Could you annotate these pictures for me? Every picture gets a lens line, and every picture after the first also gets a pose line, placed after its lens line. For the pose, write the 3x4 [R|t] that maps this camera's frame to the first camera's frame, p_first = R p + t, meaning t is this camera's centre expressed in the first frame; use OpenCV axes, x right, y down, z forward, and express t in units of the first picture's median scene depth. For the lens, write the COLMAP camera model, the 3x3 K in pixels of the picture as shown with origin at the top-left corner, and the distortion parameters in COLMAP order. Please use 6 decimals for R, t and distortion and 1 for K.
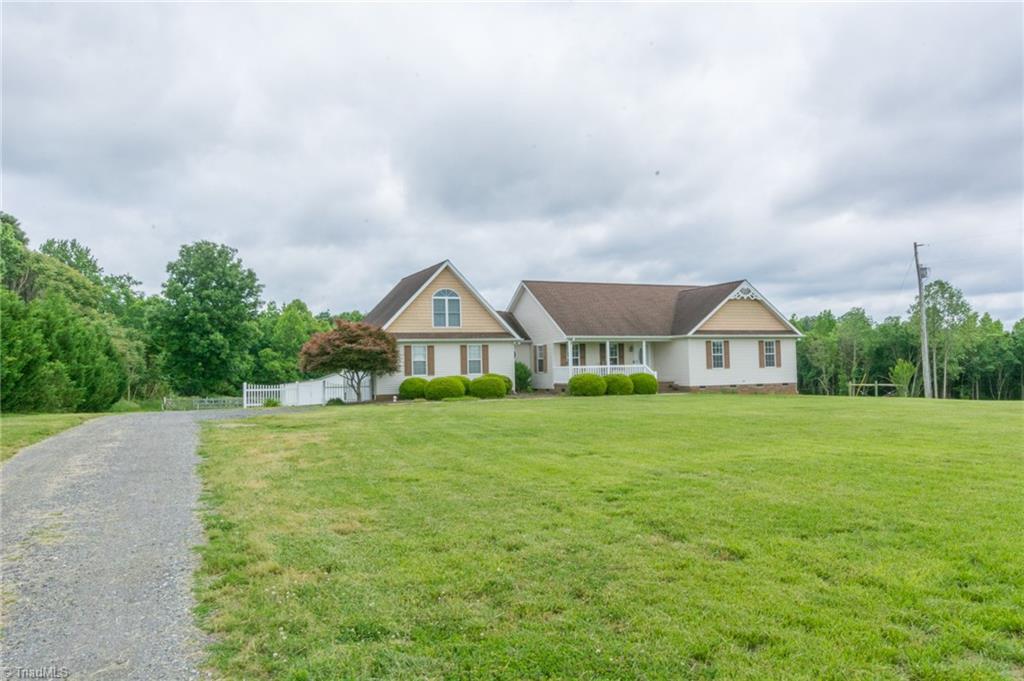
lens RADIAL K [[781.8, 0, 512.0], [0, 781.8, 340.5], [0, 0, 1]] dist [-0.006808, -0.002165]
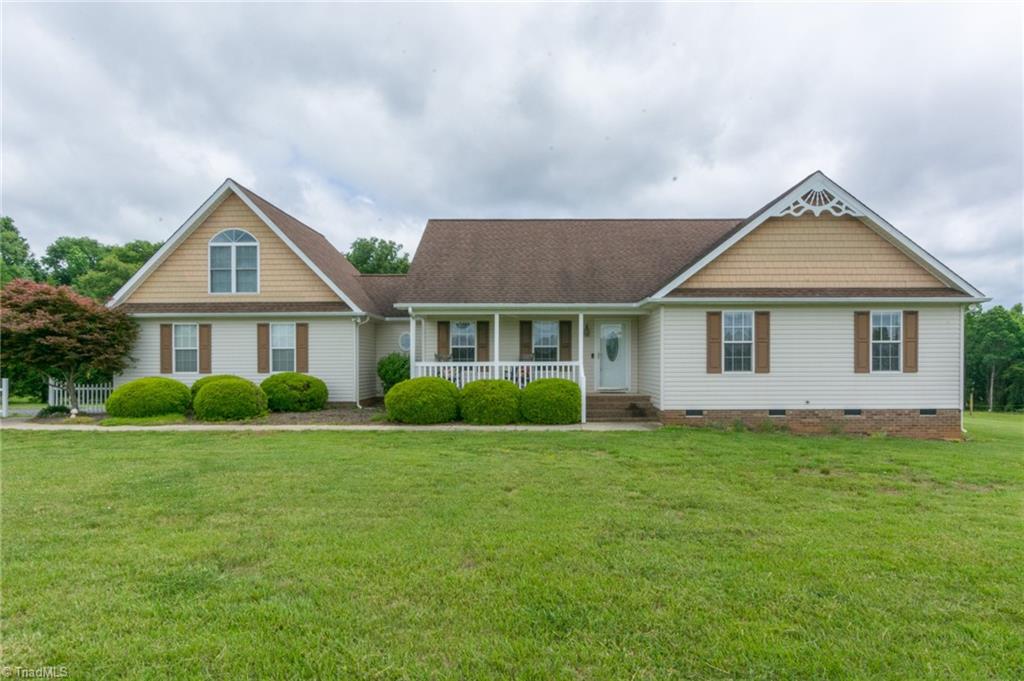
lens RADIAL K [[597.4, 0, 541.5], [0, 597.4, 371.3], [0, 0, 1]] dist [-0.000456, -0.000430]
pose [[0.912656, 0.024661, -0.407985, 0.303819], [-0.000456, 0.998239, 0.059320, 0.014523], [0.408729, -0.053953, 0.911060, 0.642567]]
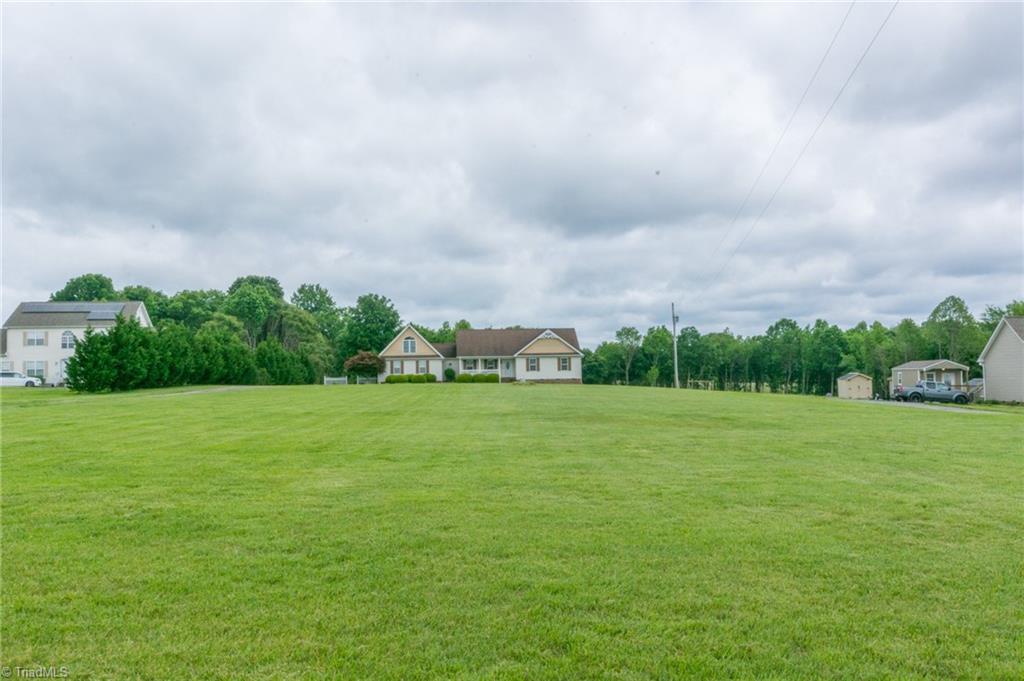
lens RADIAL K [[880.0, 0, 510.7], [0, 880.0, 332.0], [0, 0, 1]] dist [0.002088, -0.012908]
pose [[0.935947, -0.012943, -0.351903, 1.056236], [0.010285, 0.999903, -0.009421, -0.049029], [0.351991, 0.005199, 0.935989, -1.262099]]
